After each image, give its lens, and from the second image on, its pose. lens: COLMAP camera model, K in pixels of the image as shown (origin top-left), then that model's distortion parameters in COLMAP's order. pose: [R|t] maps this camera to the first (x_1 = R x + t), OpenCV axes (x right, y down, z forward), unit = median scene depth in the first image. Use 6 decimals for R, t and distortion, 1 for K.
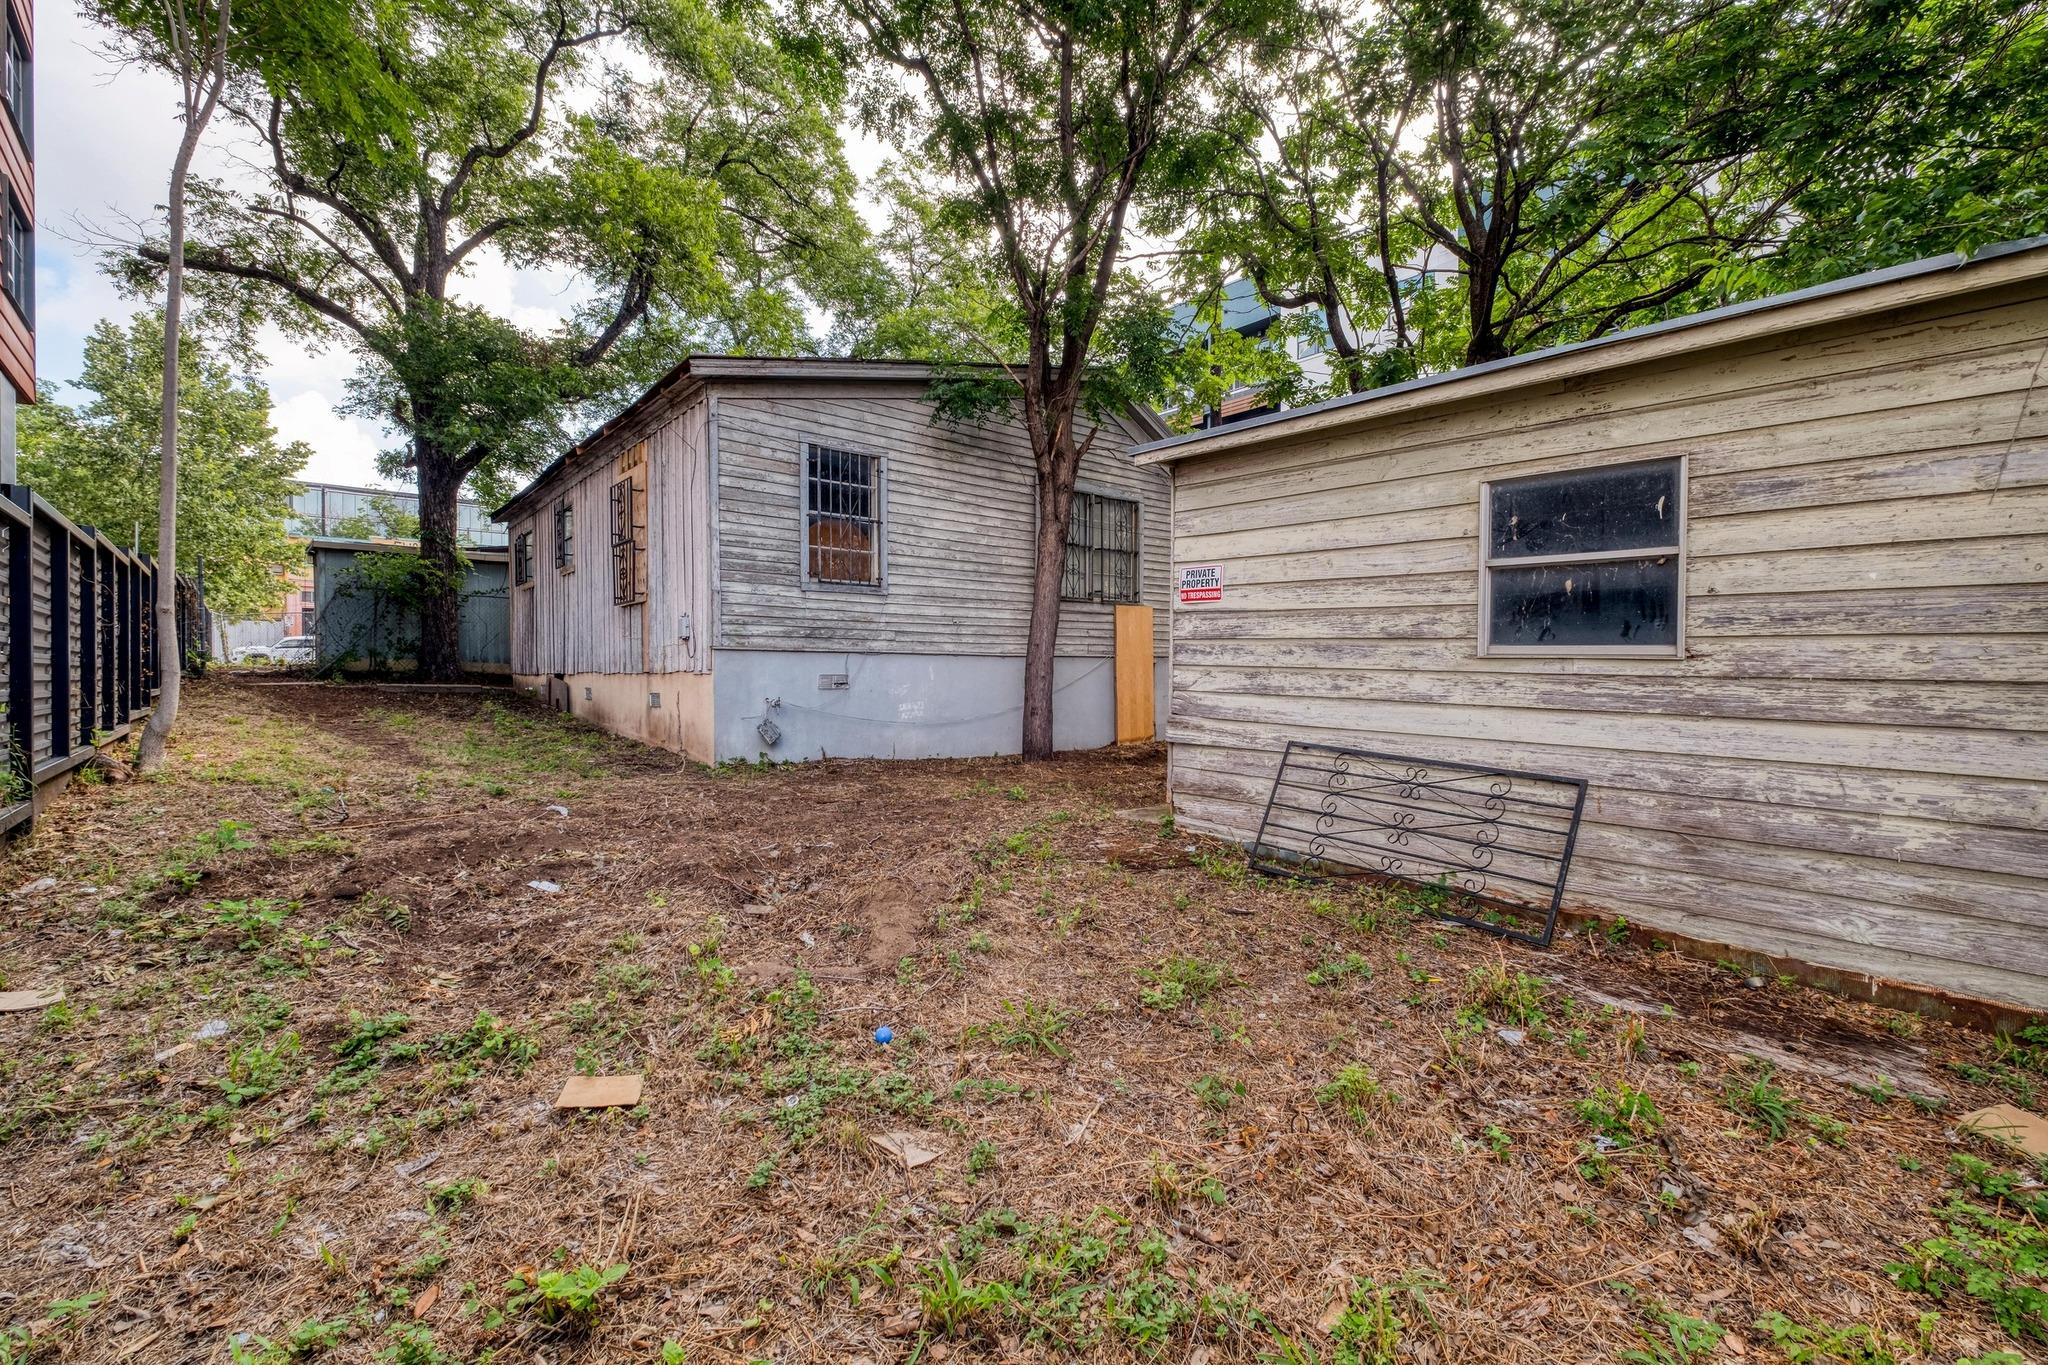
lens RADIAL K [[880.8, 0, 1028.3], [0, 880.8, 678.6], [0, 0, 1]] dist [0.006794, -0.004349]
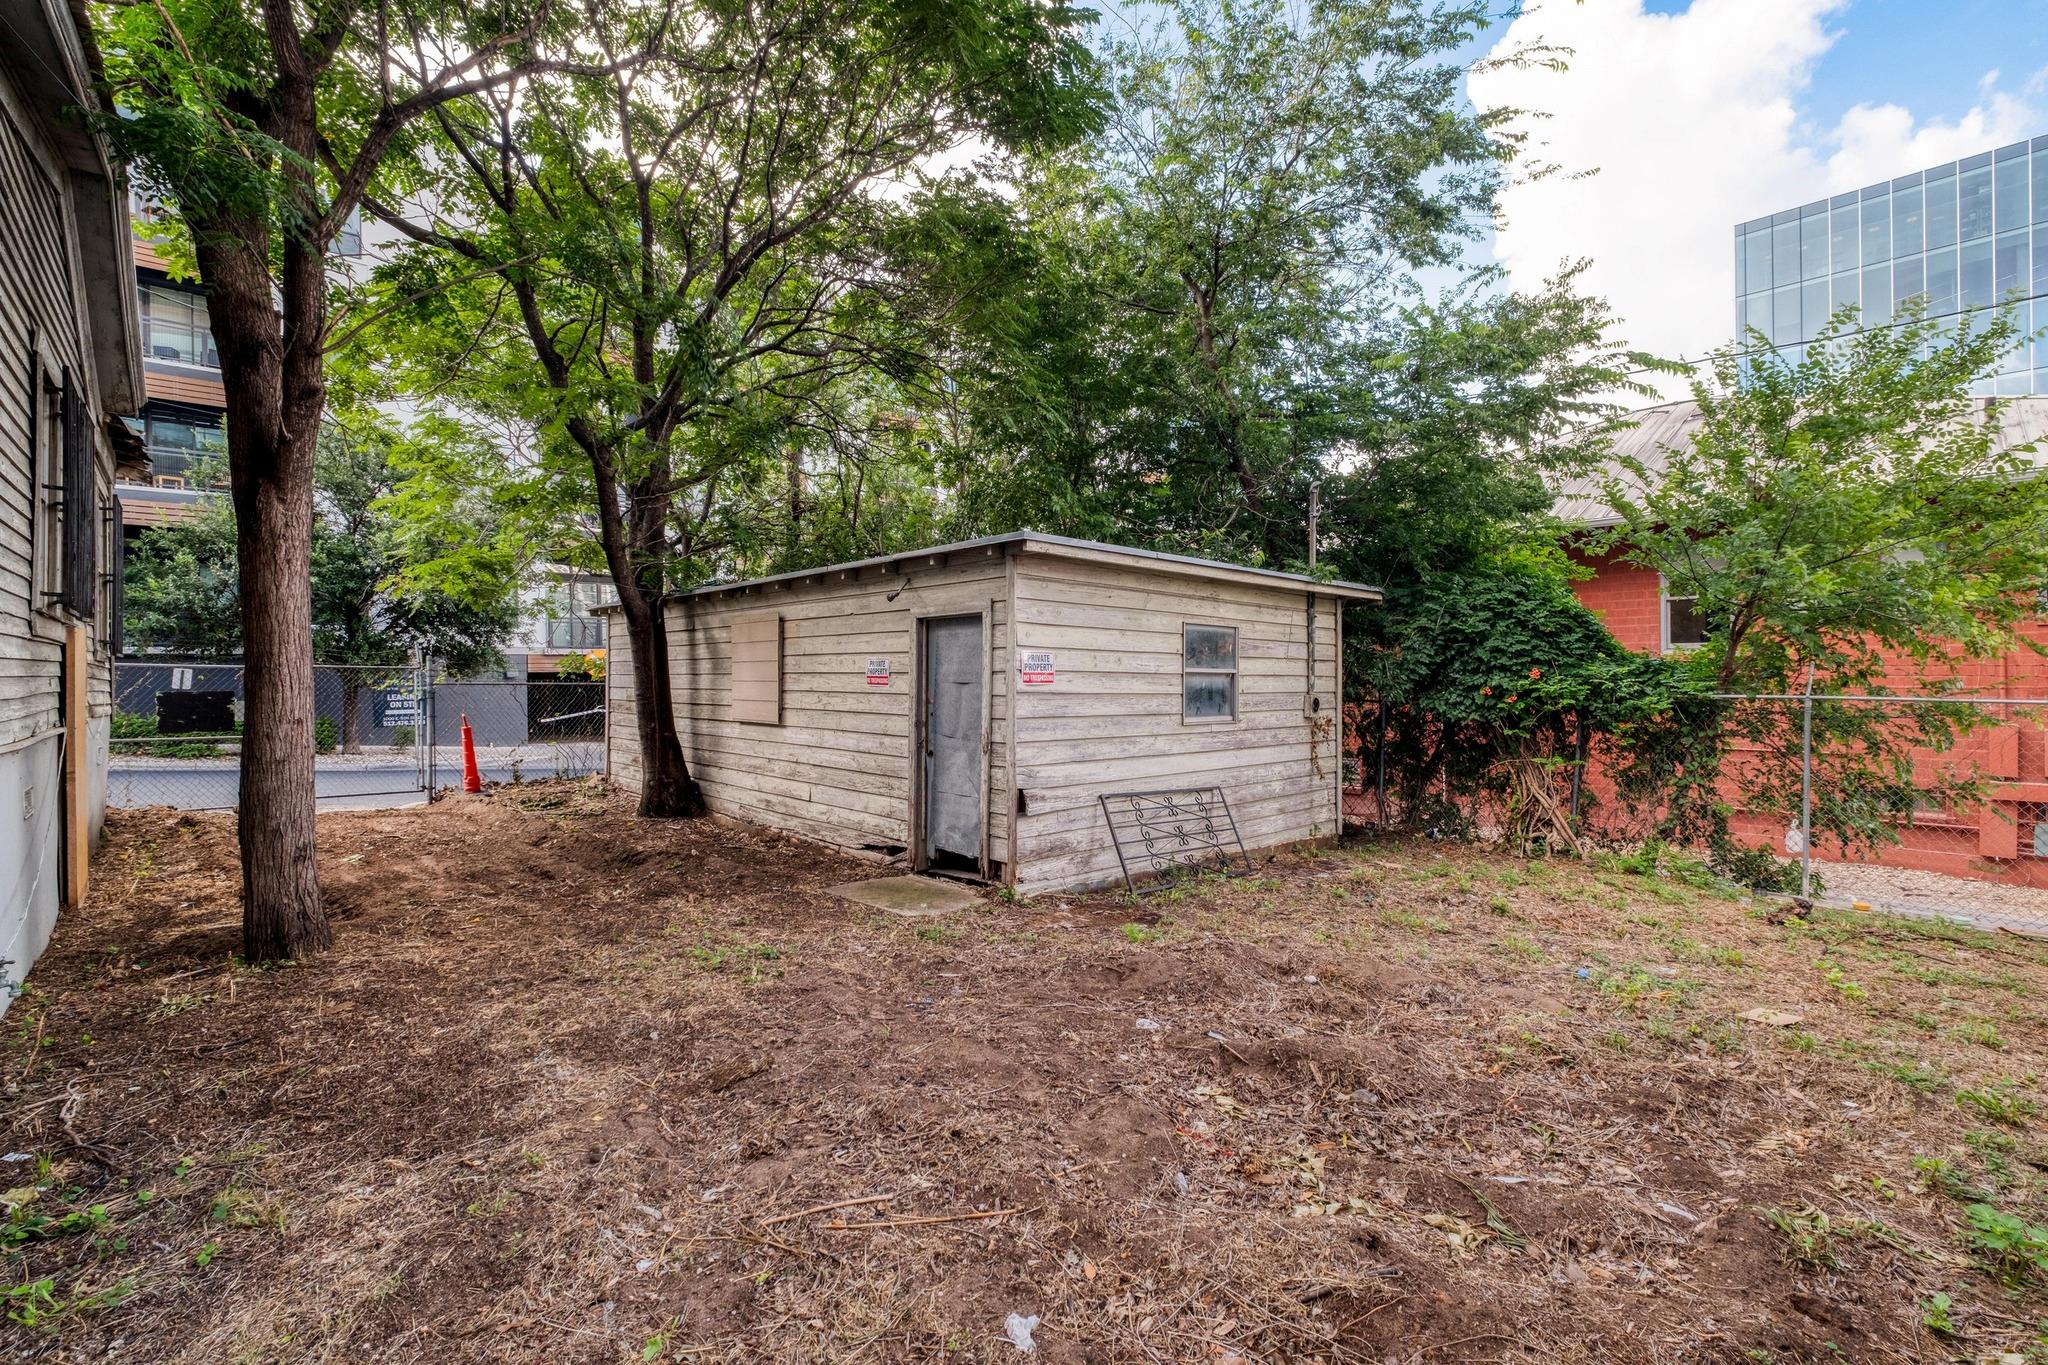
lens RADIAL K [[880.8, 0, 1028.3], [0, 880.8, 678.6], [0, 0, 1]] dist [0.006794, -0.004349]
pose [[-0.025451, -0.004488, 0.999666, -1.184455], [0.021781, 0.999750, 0.005043, -0.129469], [-0.999439, 0.021902, -0.025347, 1.349732]]
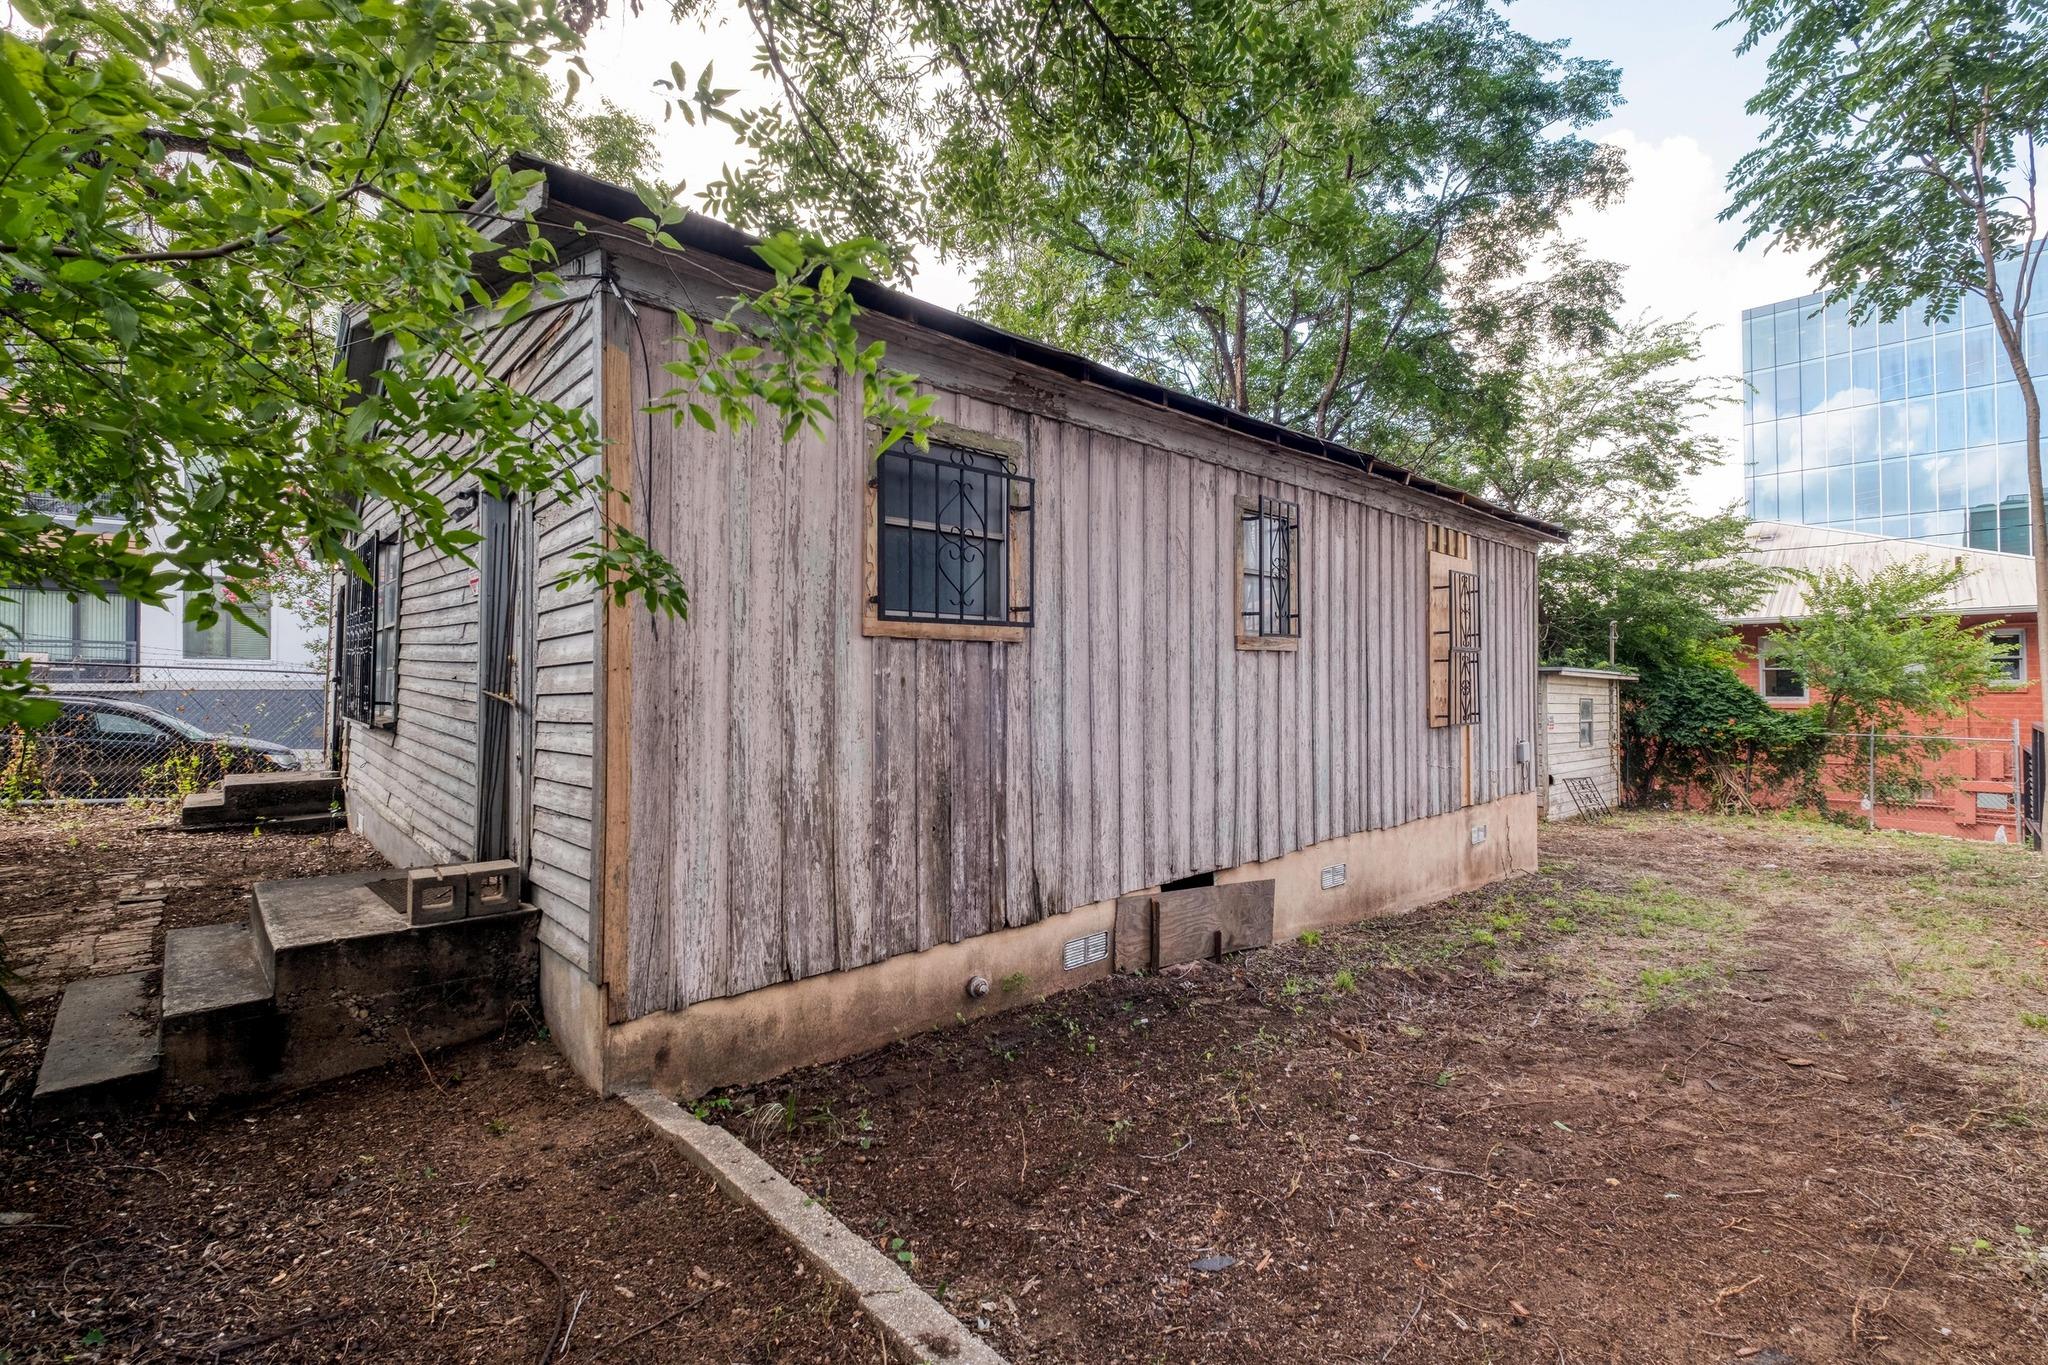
lens RADIAL K [[880.8, 0, 1028.3], [0, 880.8, 678.6], [0, 0, 1]] dist [0.006794, -0.004349]
pose [[-0.037020, 0.013258, 0.999227, -3.027768], [0.014803, 0.999810, -0.012717, -0.292347], [-0.999205, 0.014320, -0.037210, 3.413897]]
